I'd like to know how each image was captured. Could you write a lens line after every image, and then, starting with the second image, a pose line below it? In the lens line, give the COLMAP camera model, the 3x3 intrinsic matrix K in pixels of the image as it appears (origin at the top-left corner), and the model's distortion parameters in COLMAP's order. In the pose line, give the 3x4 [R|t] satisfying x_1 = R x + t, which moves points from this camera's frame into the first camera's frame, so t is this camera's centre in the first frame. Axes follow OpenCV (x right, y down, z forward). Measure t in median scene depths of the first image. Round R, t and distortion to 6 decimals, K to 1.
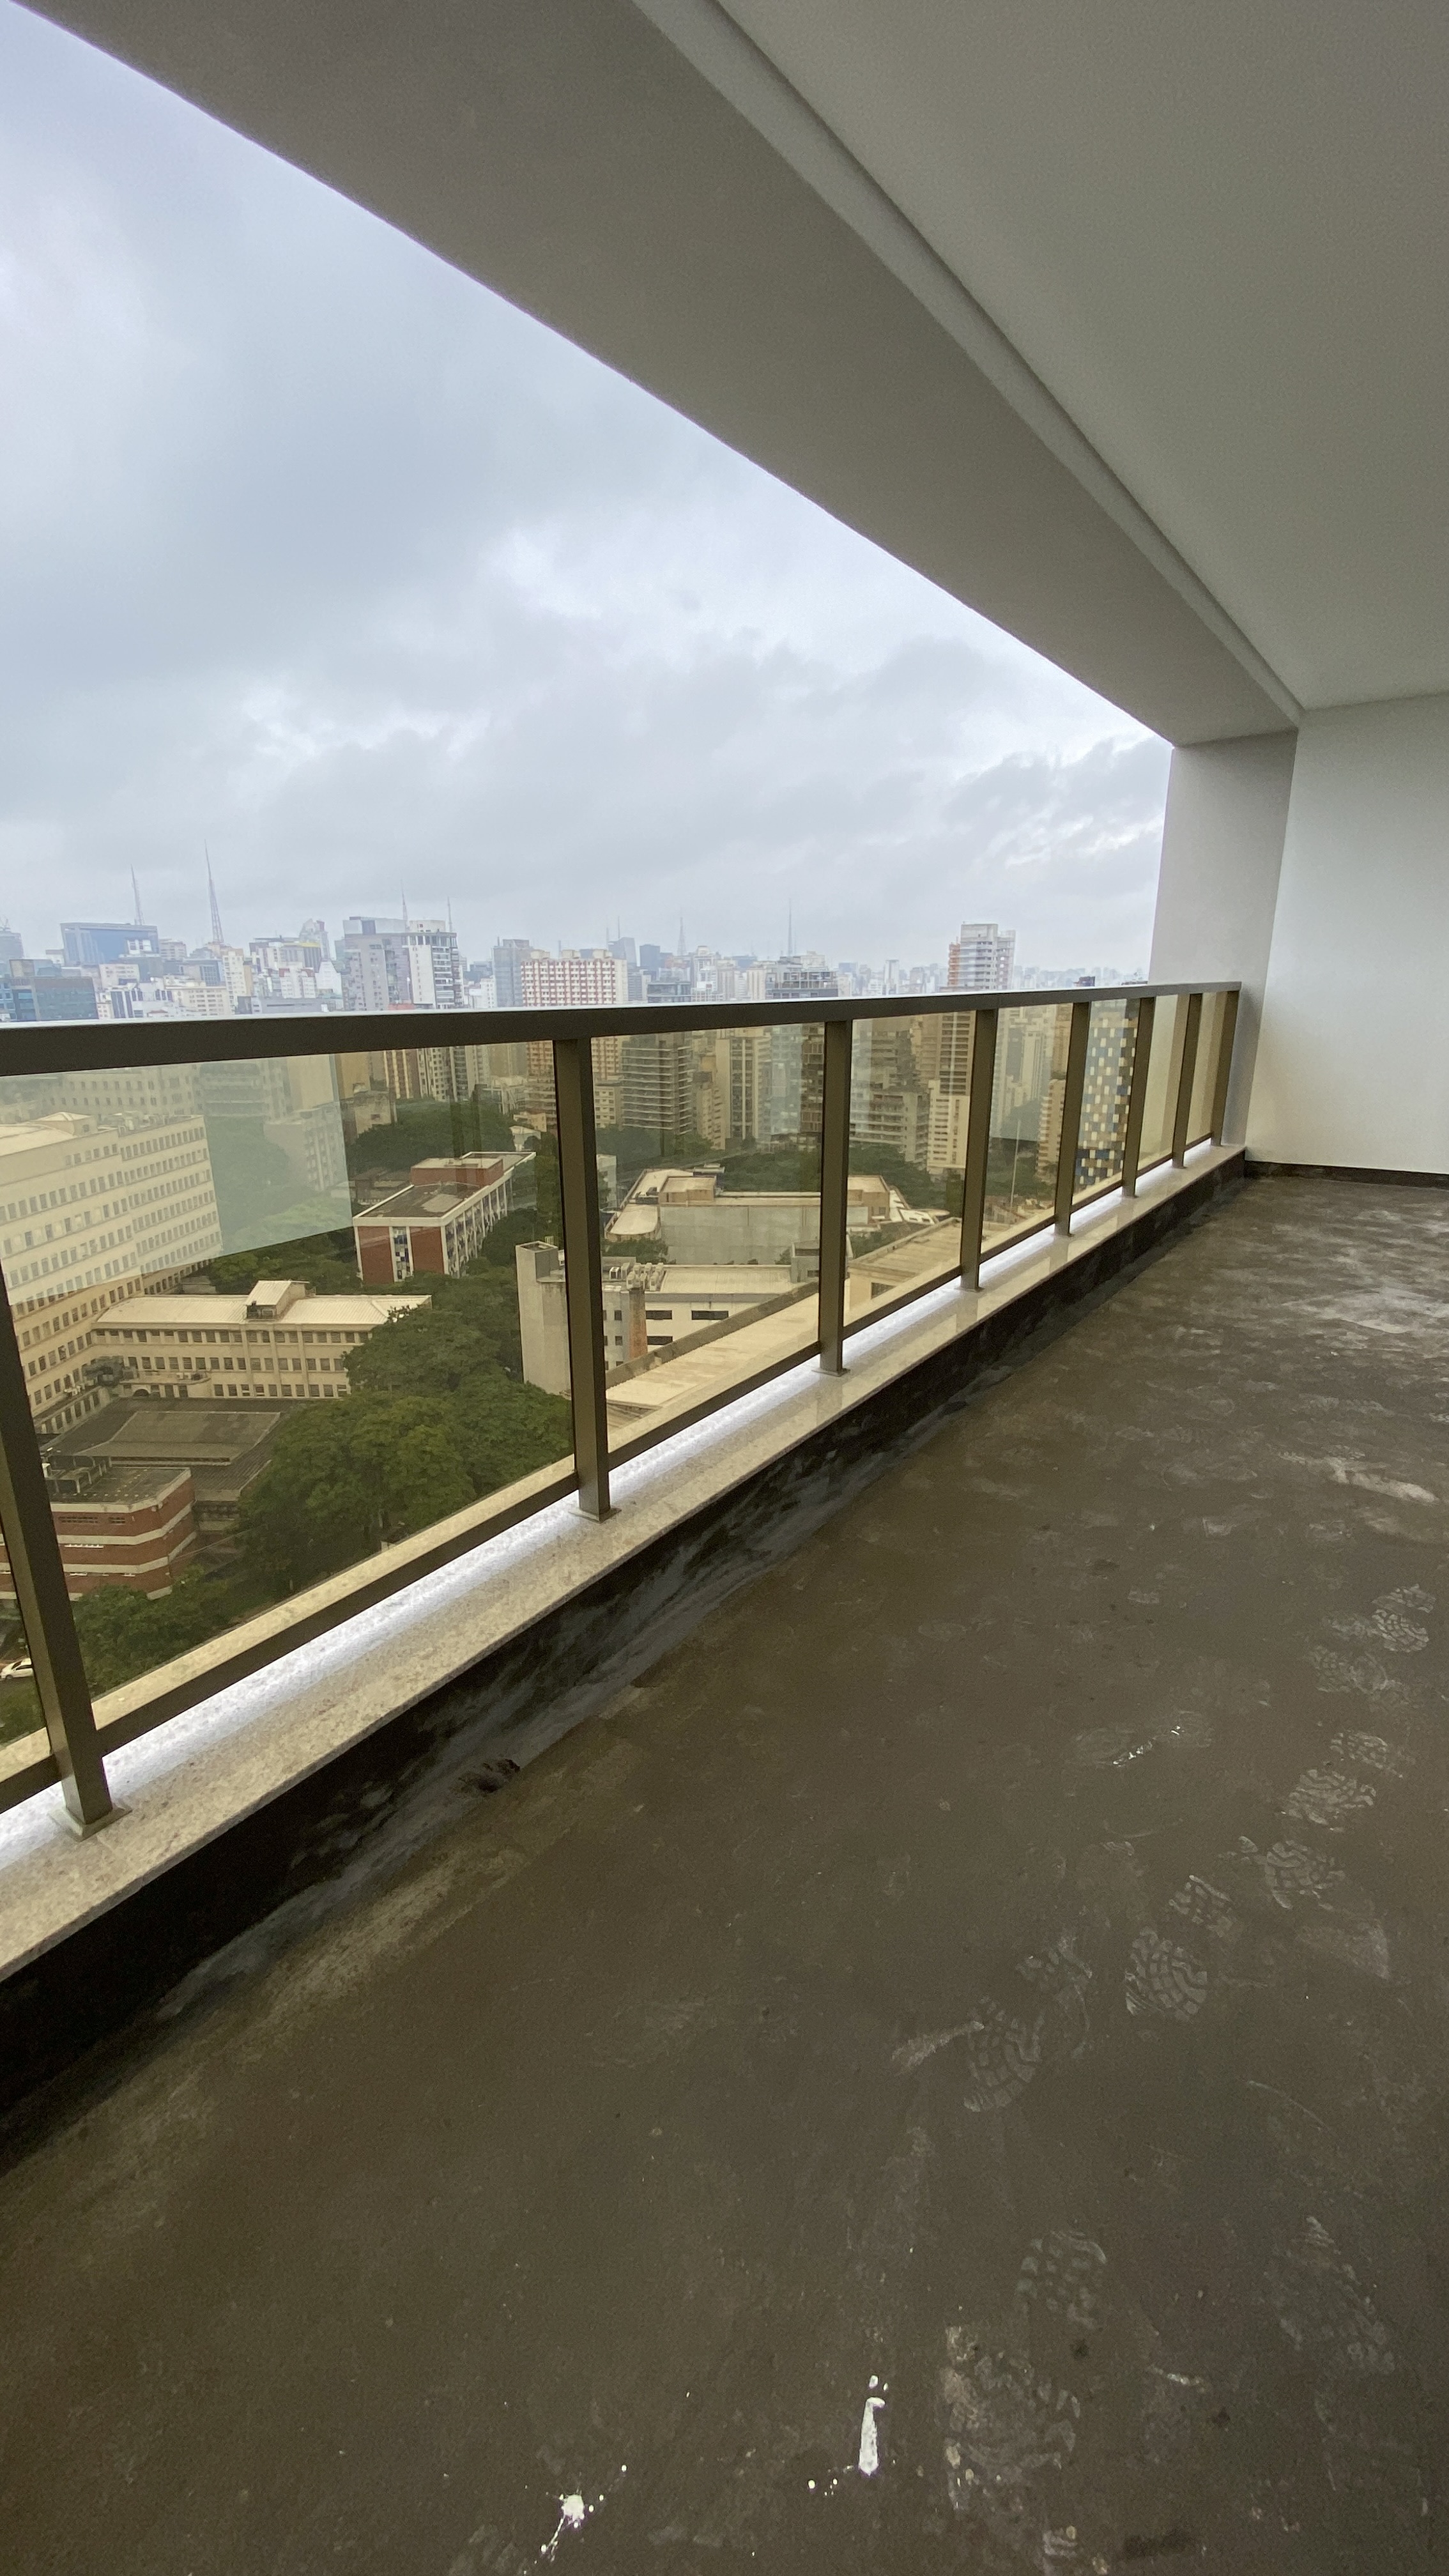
lens RADIAL K [[1062.9, 0, 725.9], [0, 1062.9, 1280.4], [0, 0, 1]] dist [0.021002, -0.018586]
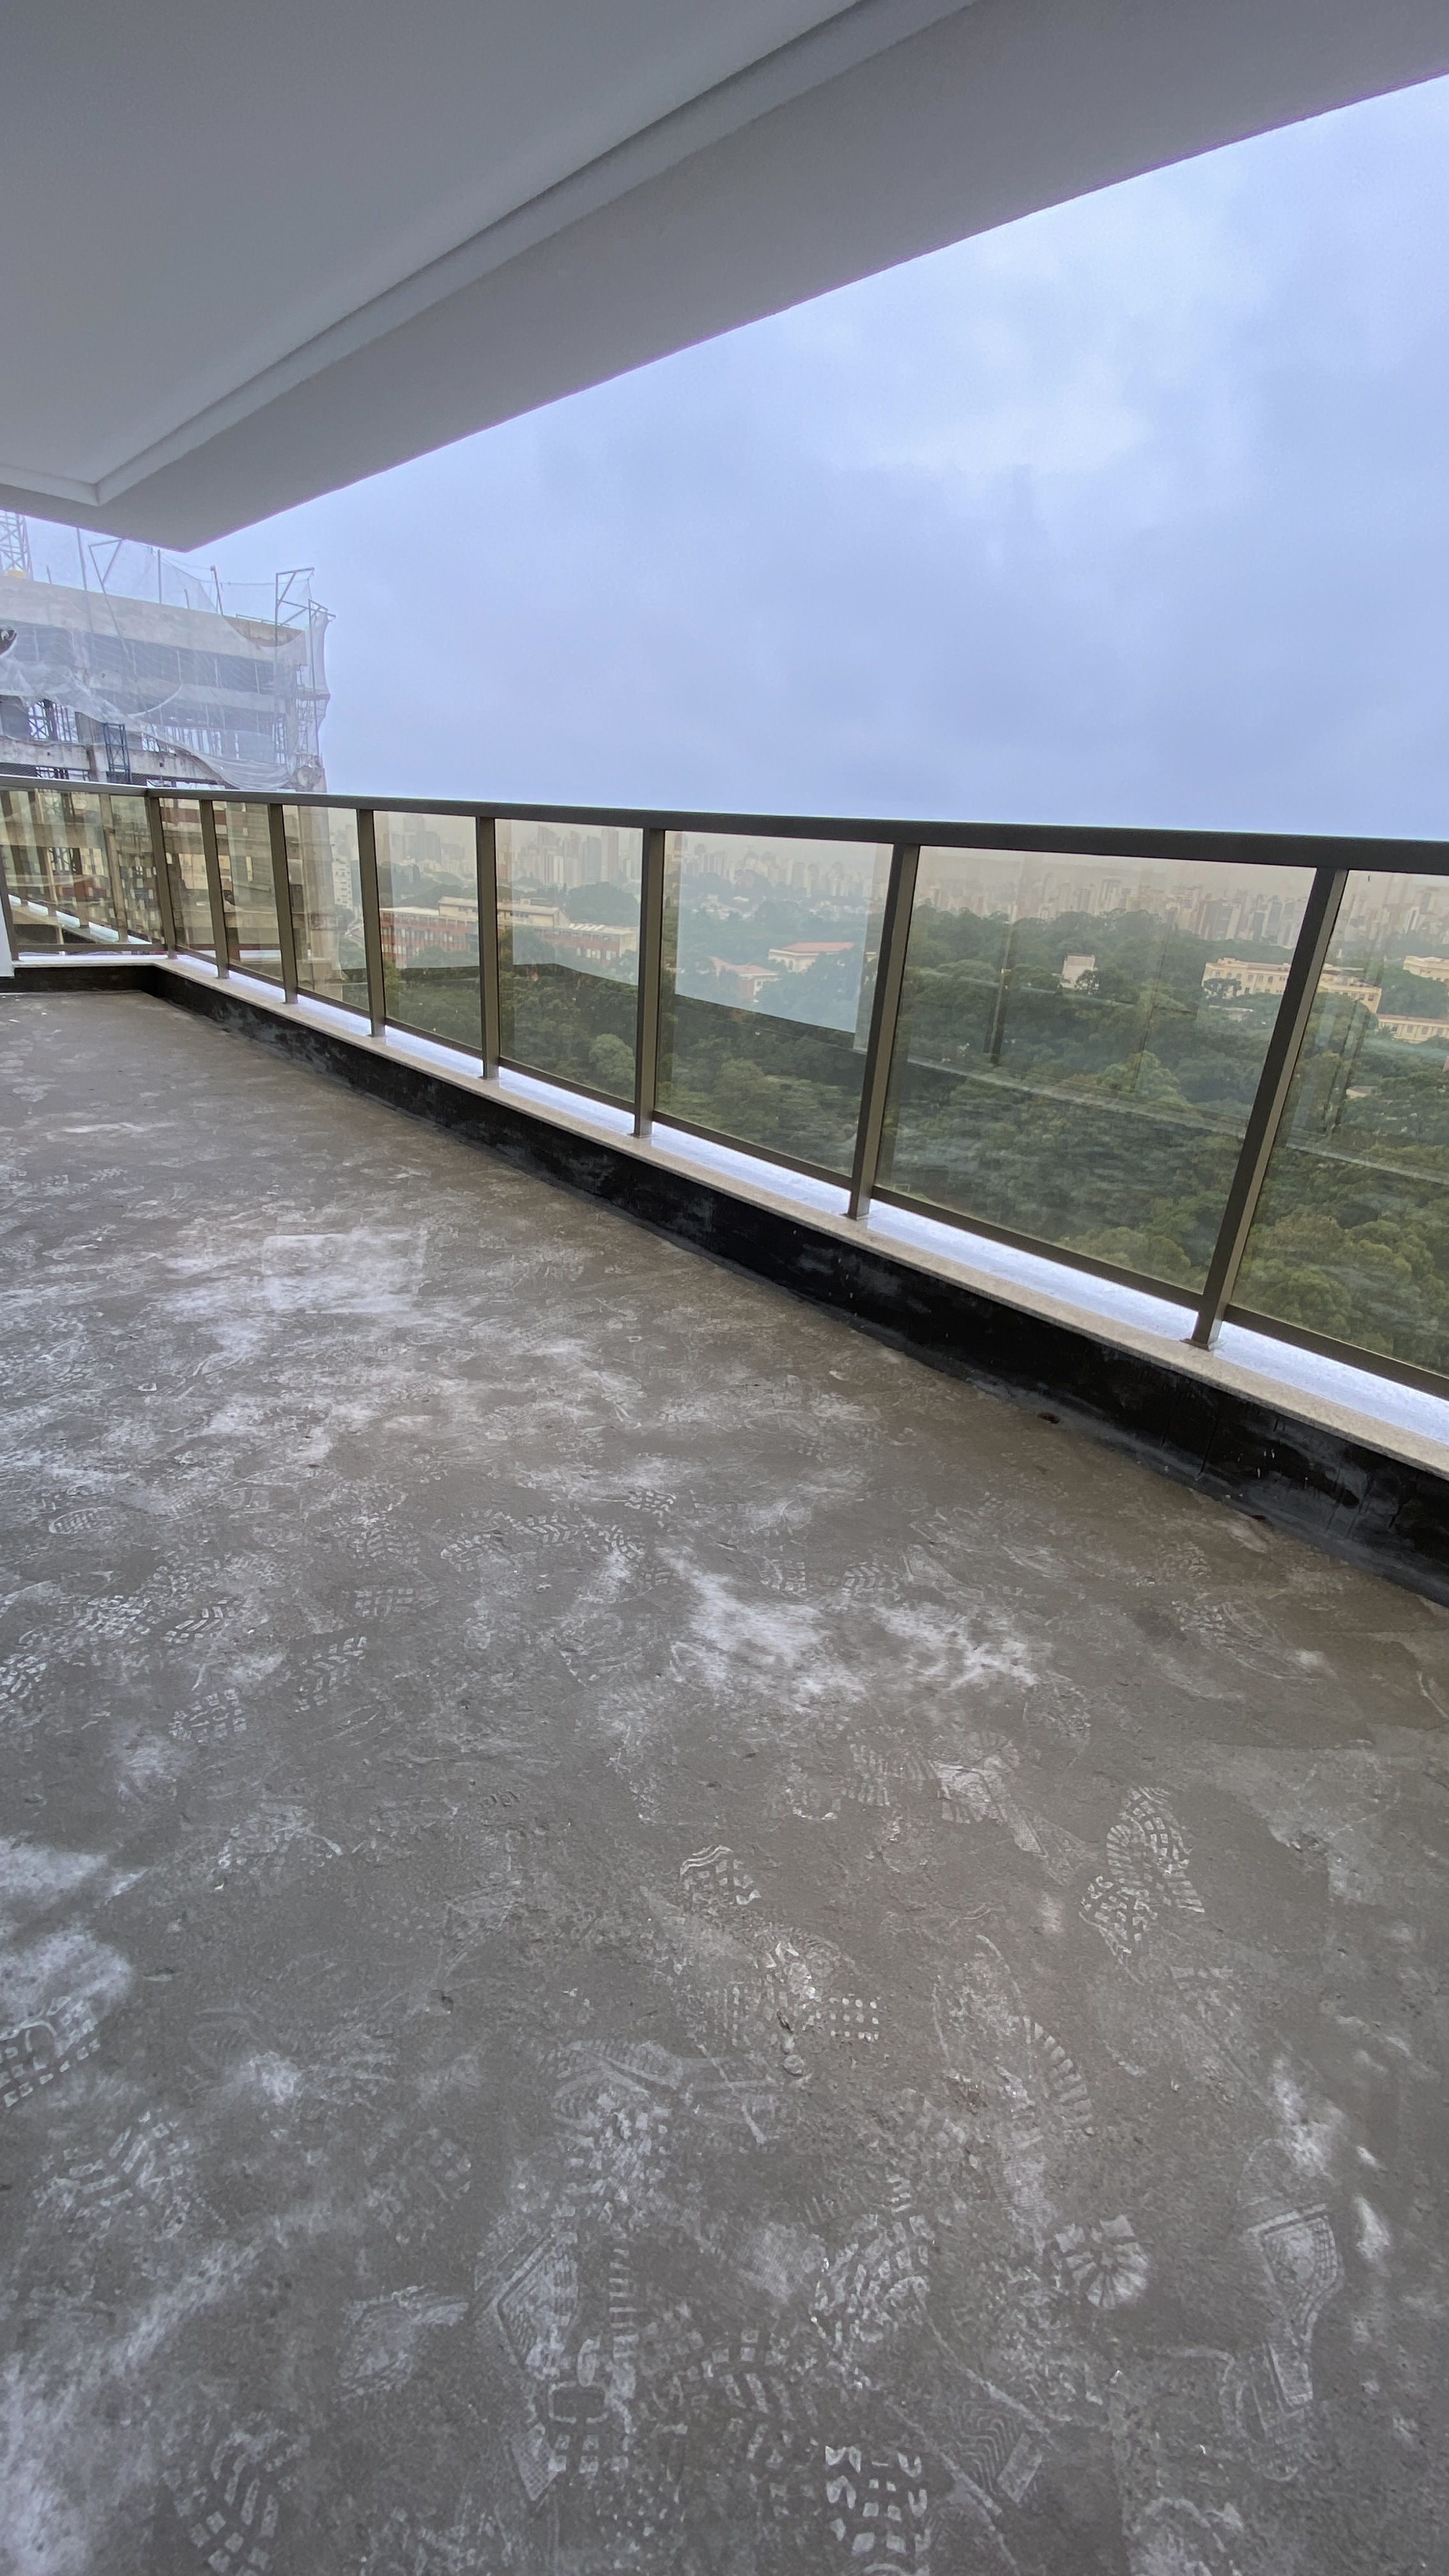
lens RADIAL K [[1062.9, 0, 713.4], [0, 1062.9, 1302.2], [0, 0, 1]] dist [0.021002, -0.018586]
pose [[-0.219114, 0.361184, -0.906386, 1.241105], [-0.353471, 0.836473, 0.418774, -0.335739], [0.909422, 0.412140, -0.055615, 1.326480]]
